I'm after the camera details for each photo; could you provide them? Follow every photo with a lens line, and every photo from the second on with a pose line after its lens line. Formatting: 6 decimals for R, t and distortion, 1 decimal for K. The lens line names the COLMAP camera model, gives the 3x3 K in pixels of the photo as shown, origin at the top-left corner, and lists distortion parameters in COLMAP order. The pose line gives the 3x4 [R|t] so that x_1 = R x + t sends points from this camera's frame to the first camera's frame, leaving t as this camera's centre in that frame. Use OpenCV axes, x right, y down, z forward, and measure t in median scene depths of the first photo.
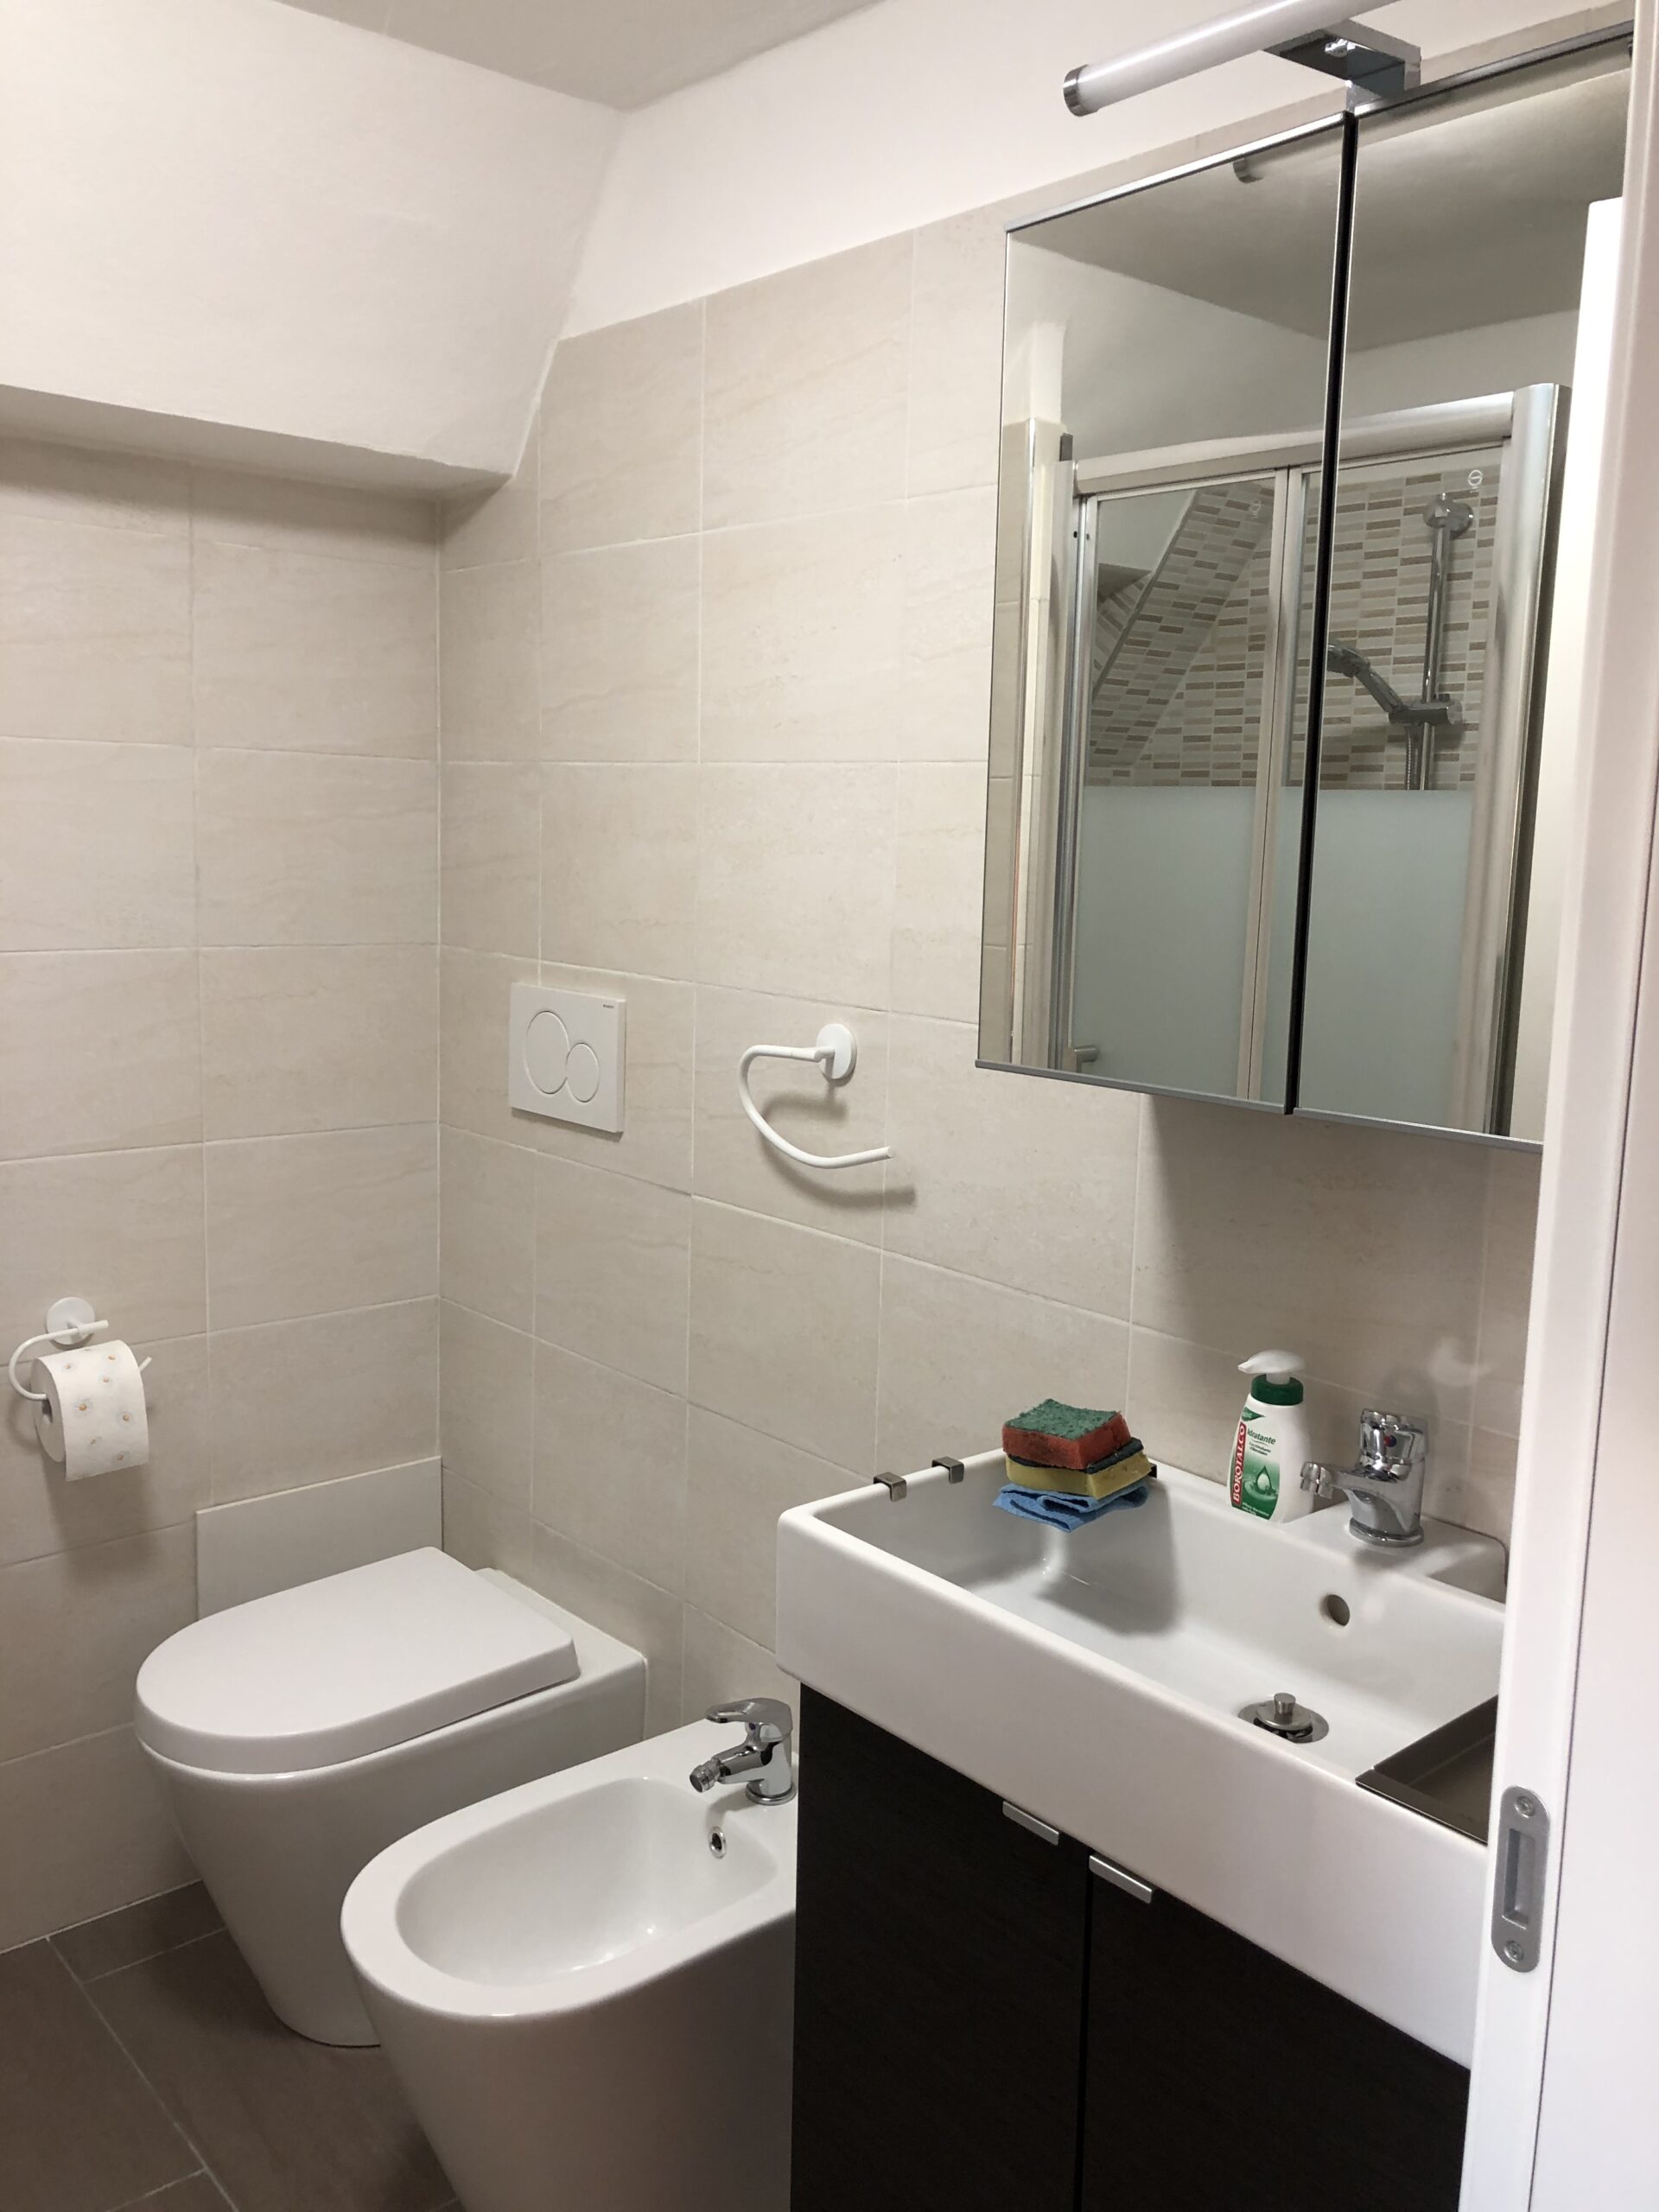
lens RADIAL K [[1846.2, 0, 829.5], [0, 1846.2, 1106.0], [0, 0, 1]] dist [0.052544, -0.041369]
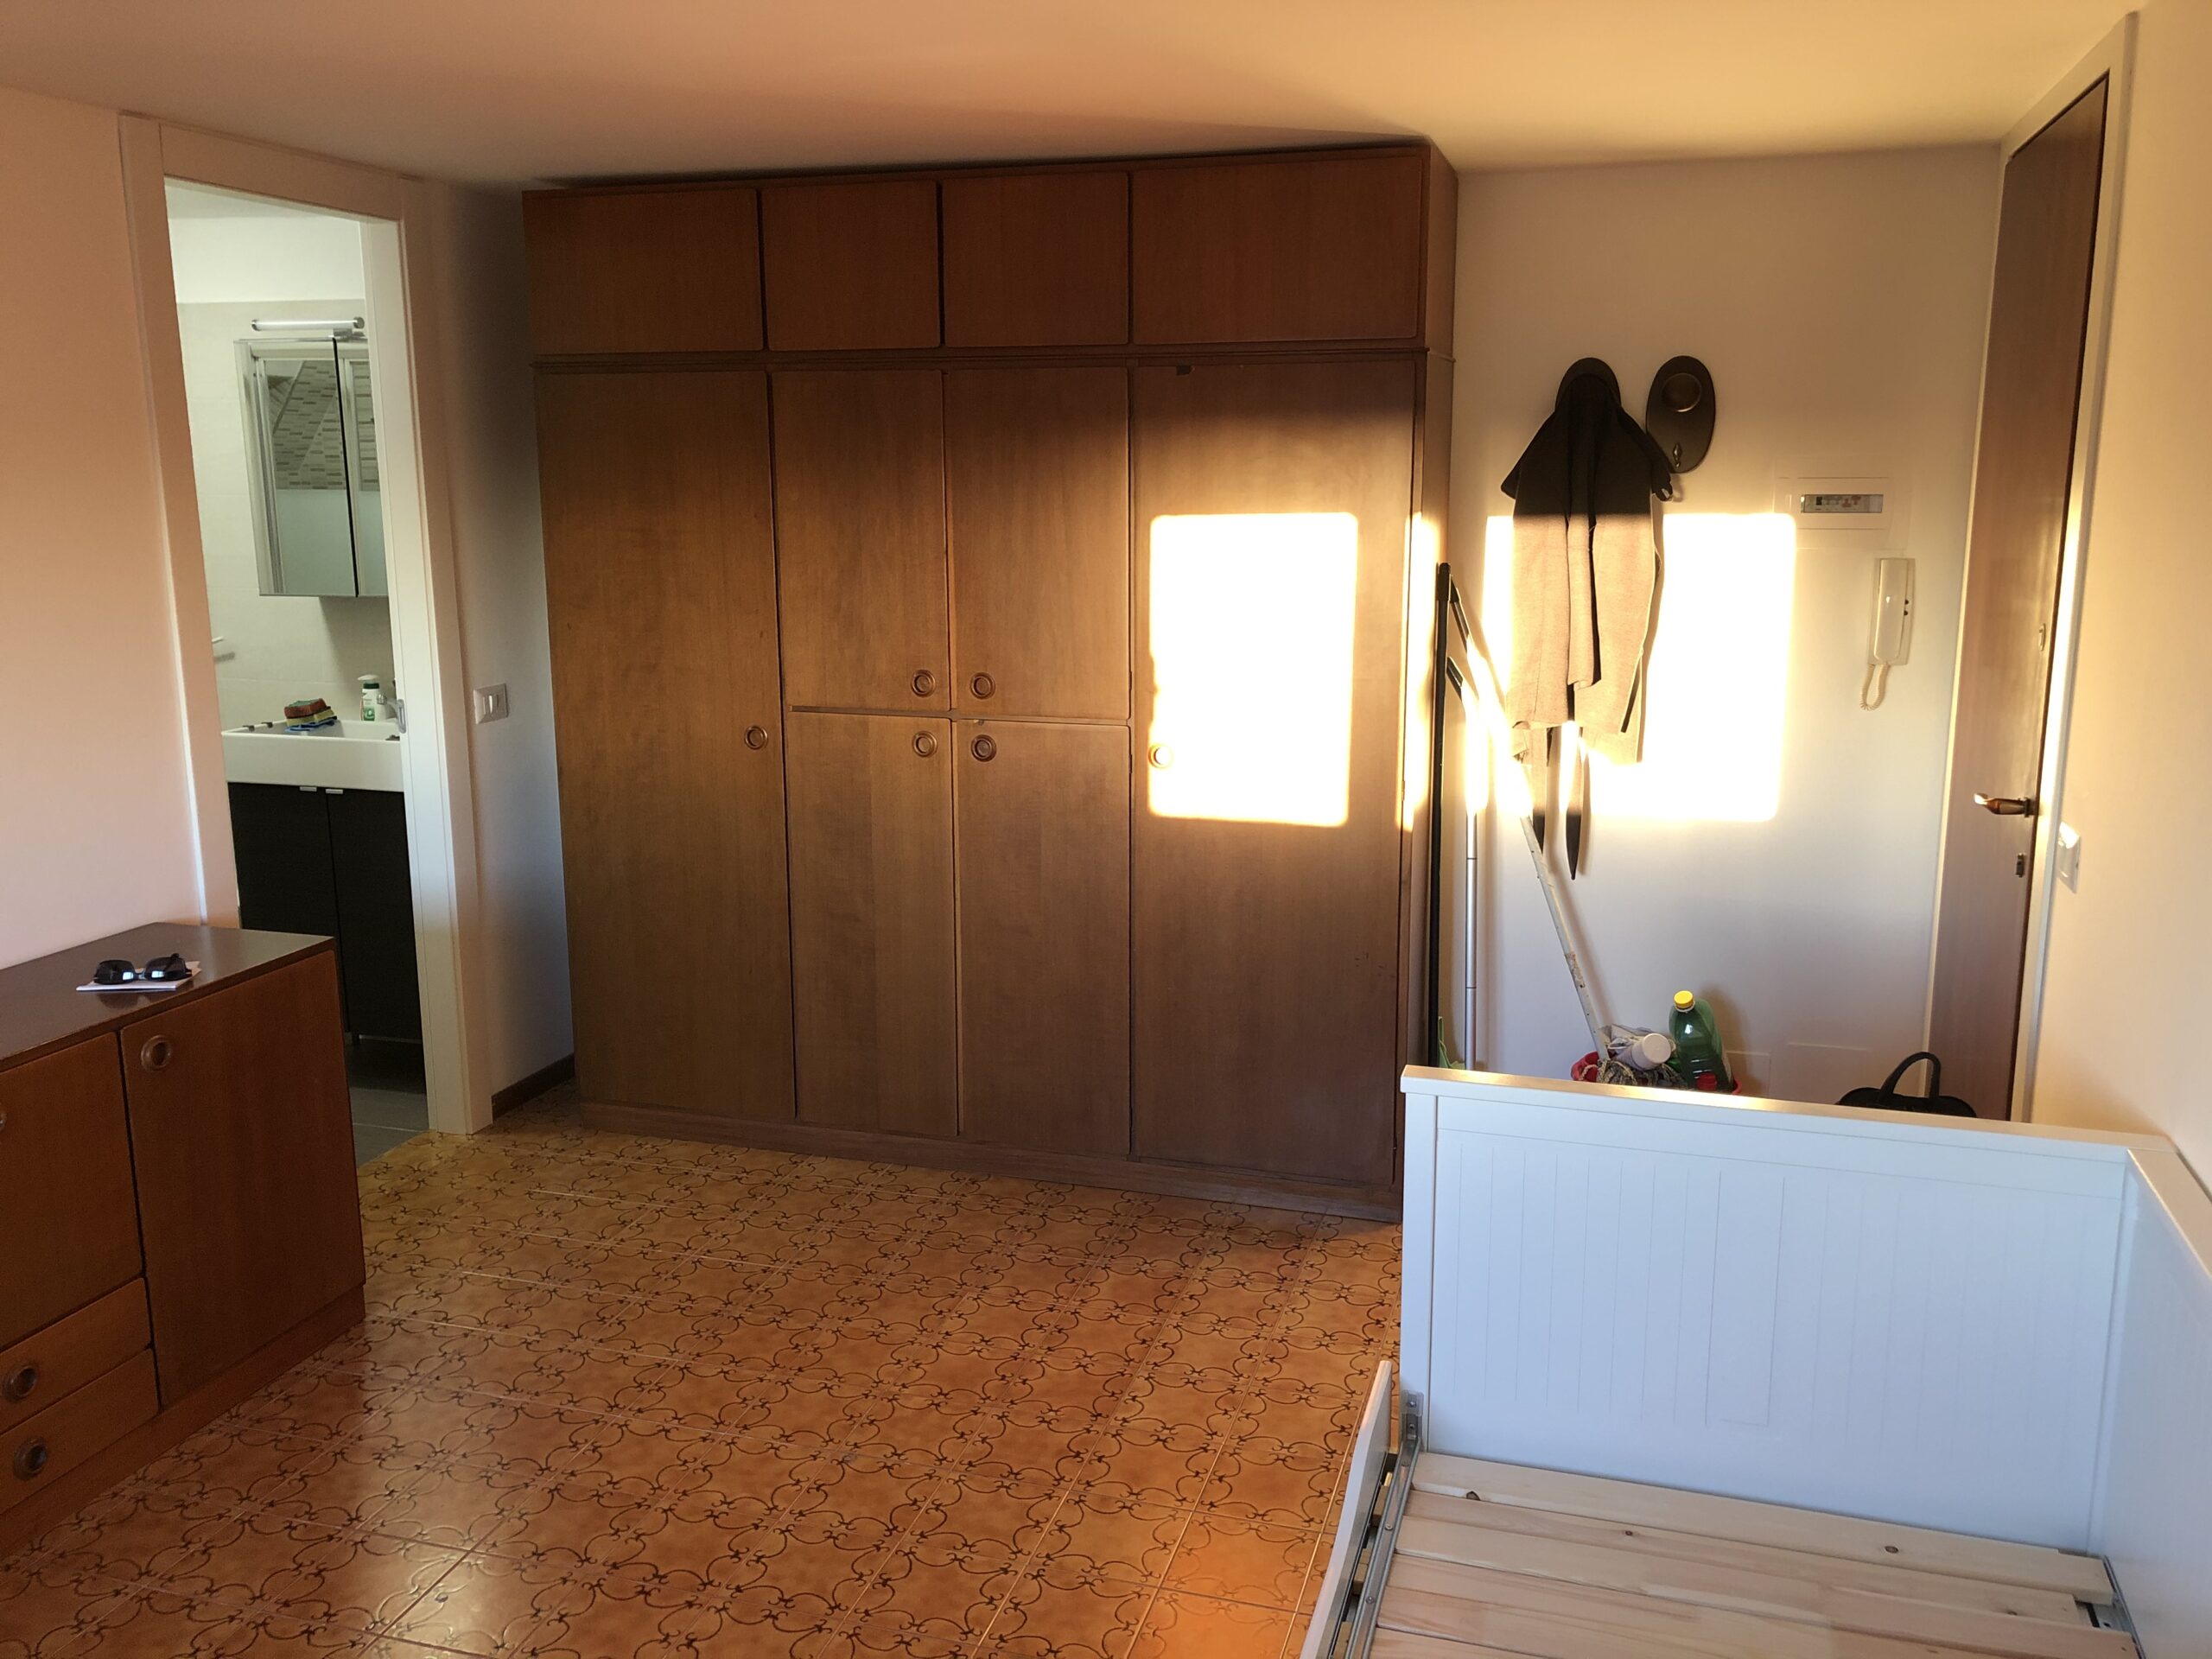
lens RADIAL K [[1846.2, 0, 1100.8], [0, 1846.2, 802.1], [0, 0, 1]] dist [0.052544, -0.041369]
pose [[0.849024, -0.129227, 0.512308, -0.197843], [0.109833, 0.991614, 0.068109, 0.140767], [-0.516813, -0.001558, 0.856097, -1.302719]]
